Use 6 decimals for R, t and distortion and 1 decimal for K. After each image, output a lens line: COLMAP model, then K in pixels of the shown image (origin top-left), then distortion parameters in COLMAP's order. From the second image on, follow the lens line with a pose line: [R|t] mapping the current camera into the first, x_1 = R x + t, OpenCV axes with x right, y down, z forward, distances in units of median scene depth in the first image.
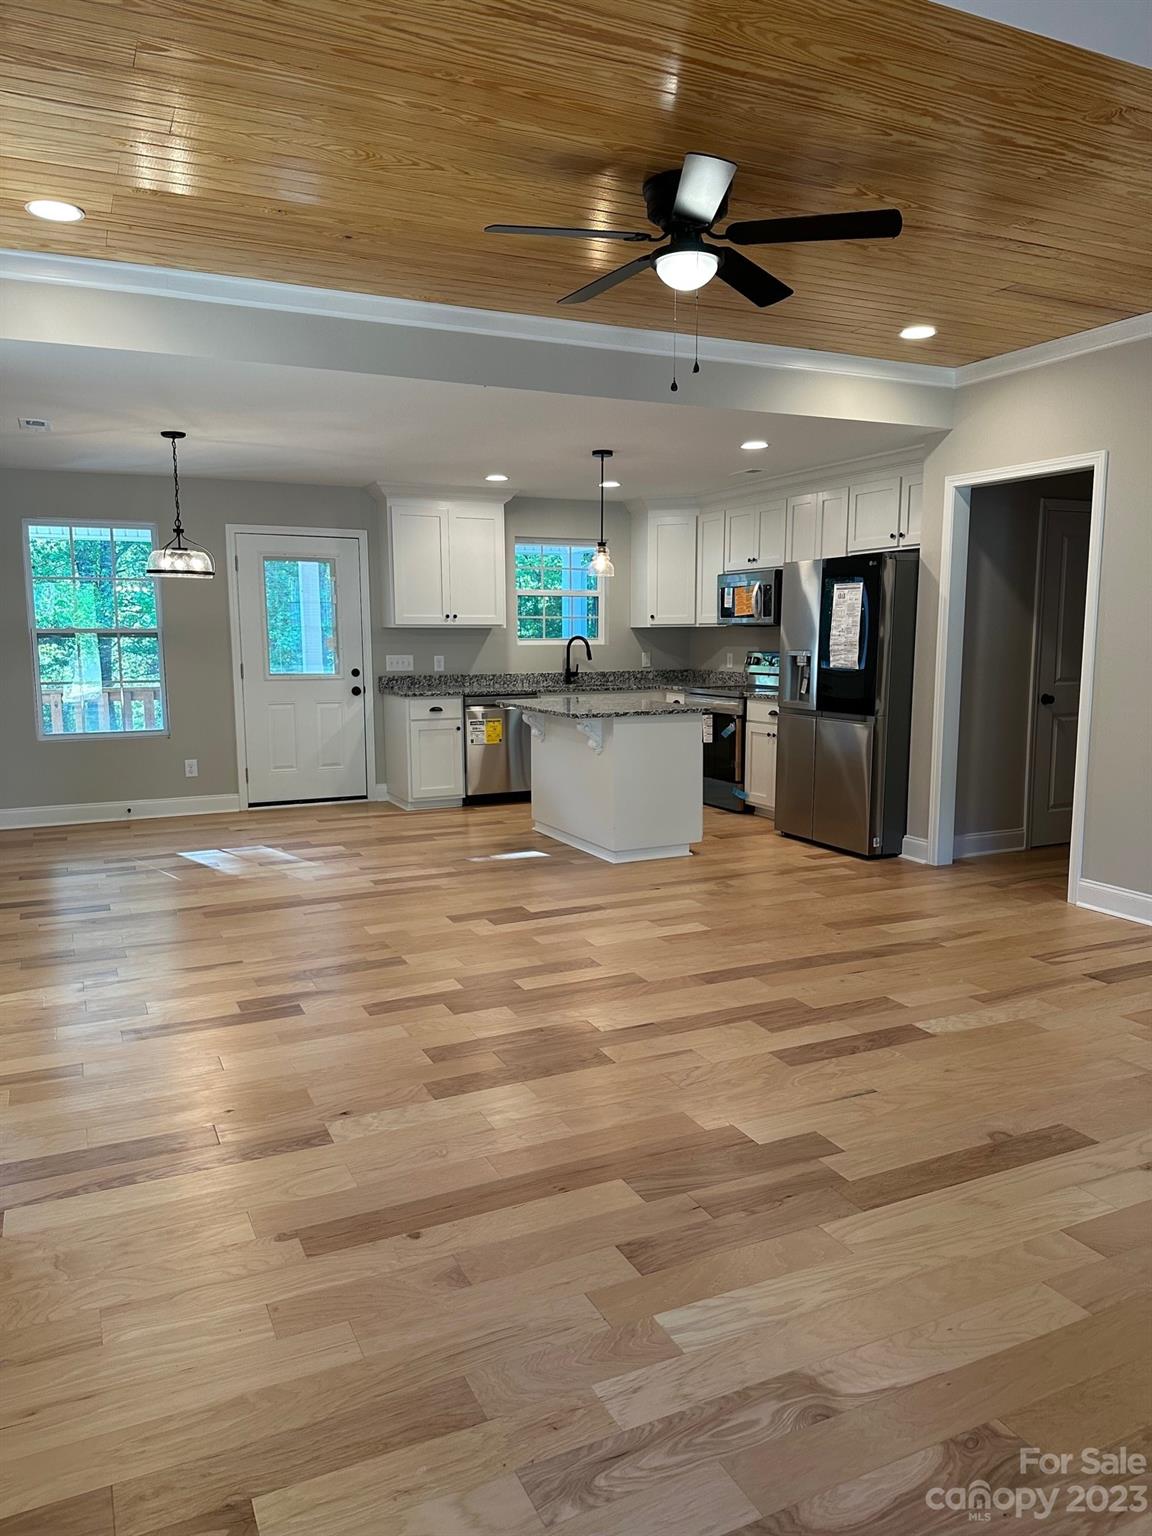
lens RADIAL K [[1082.1, 0, 579.6], [0, 1082.1, 792.0], [0, 0, 1]] dist [0.088118, -0.088211]
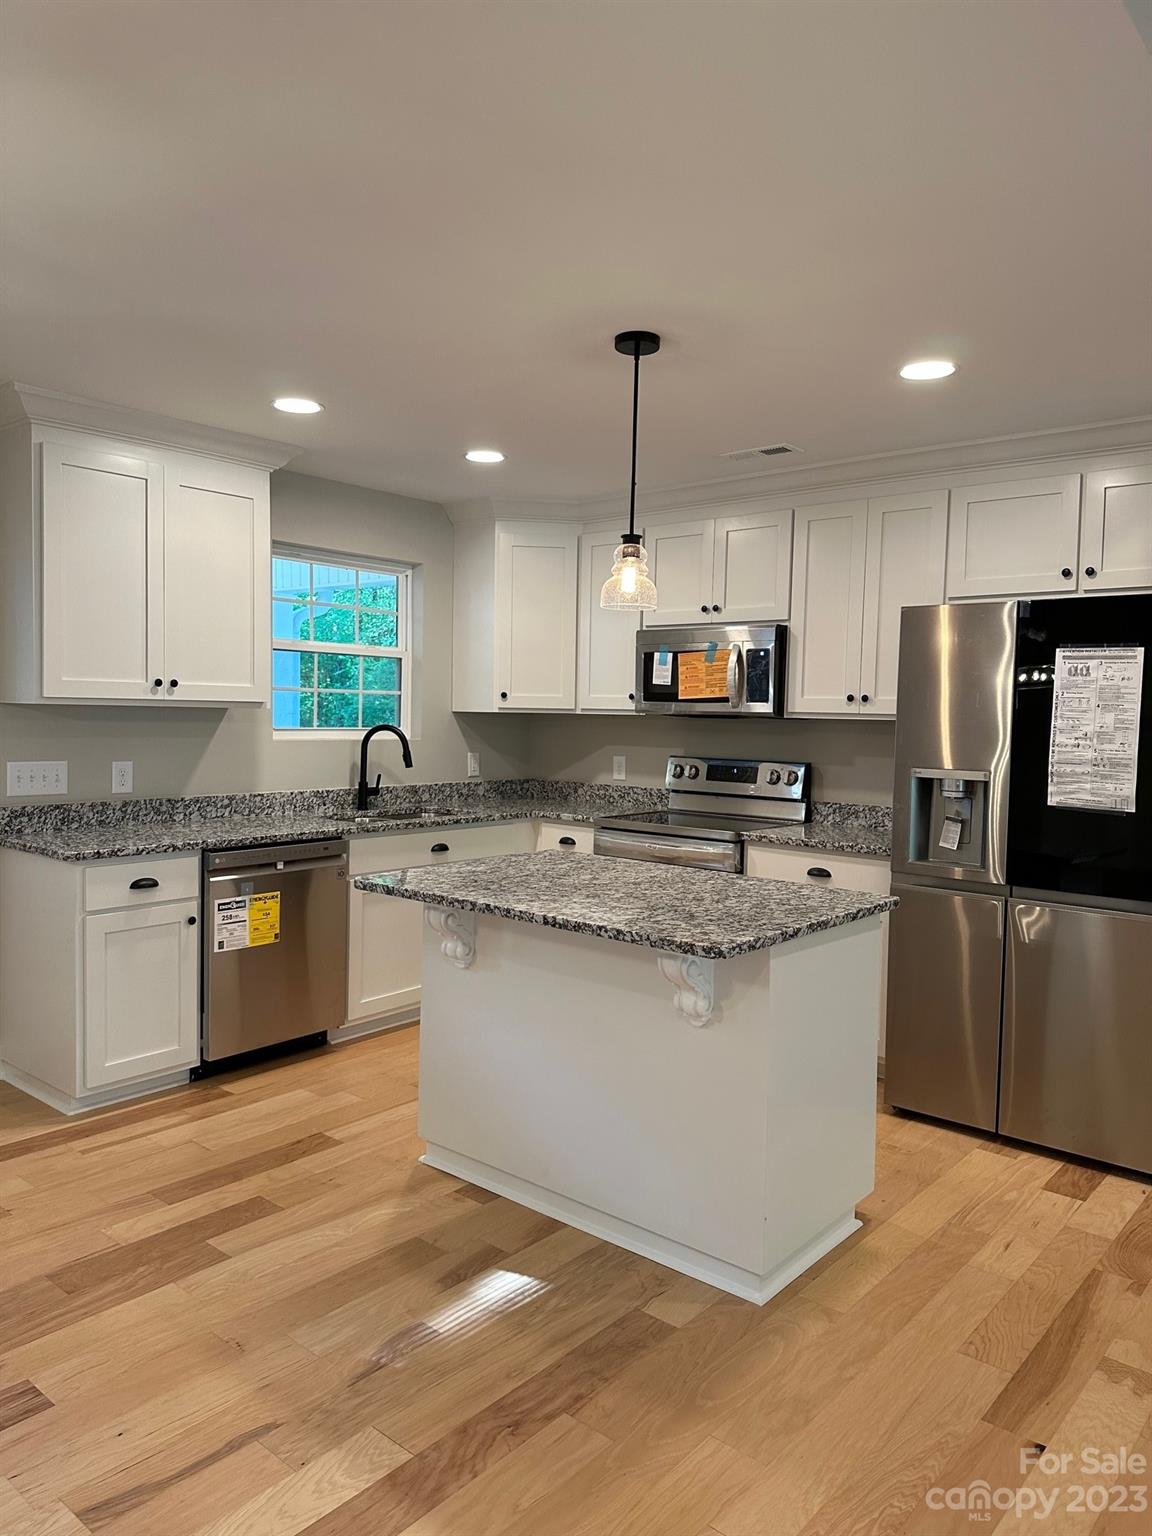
lens RADIAL K [[1082.1, 0, 590.6], [0, 1082.1, 759.0], [0, 0, 1]] dist [0.088118, -0.088211]
pose [[0.910176, 0.003569, 0.414205, -0.150539], [0.037749, 0.995087, -0.091526, -0.078016], [-0.412497, 0.098940, 0.905570, 0.494046]]
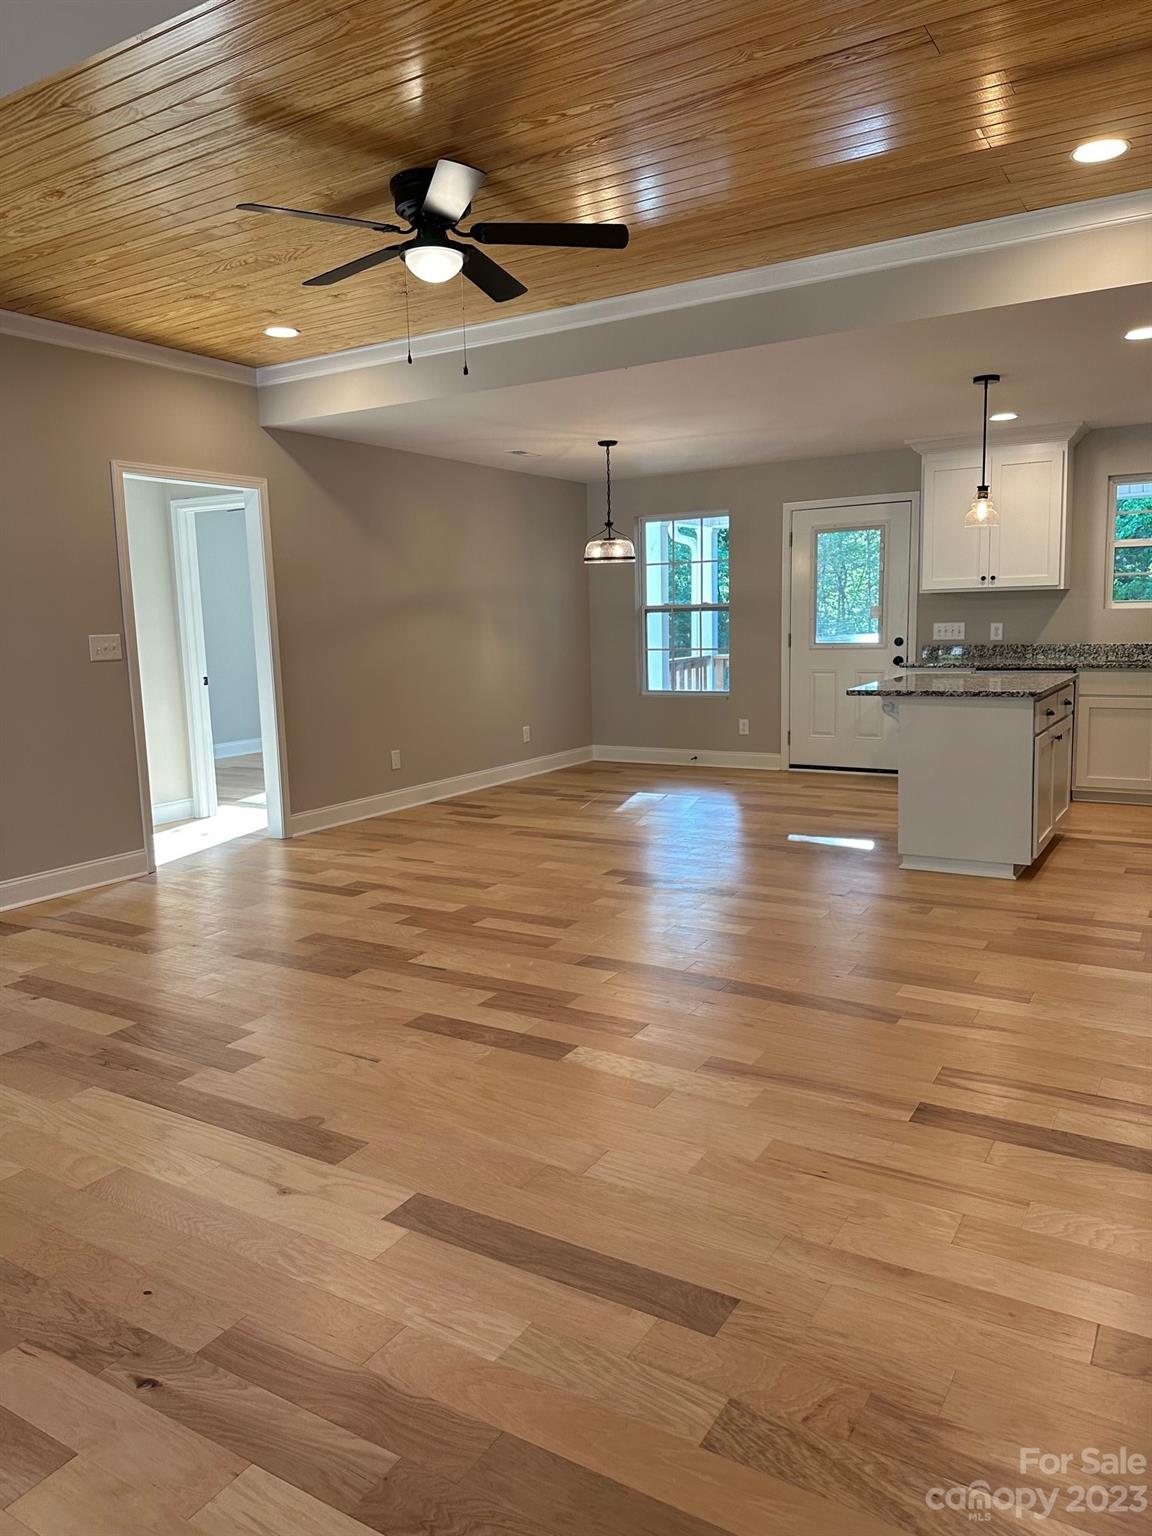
lens RADIAL K [[1082.1, 0, 560.5], [0, 1082.1, 777.7], [0, 0, 1]] dist [0.088118, -0.088211]
pose [[0.530711, 0.115741, -0.839613, 0.474045], [-0.100893, 0.992215, 0.073004, -0.031212], [0.841526, 0.045967, 0.538257, 0.237204]]
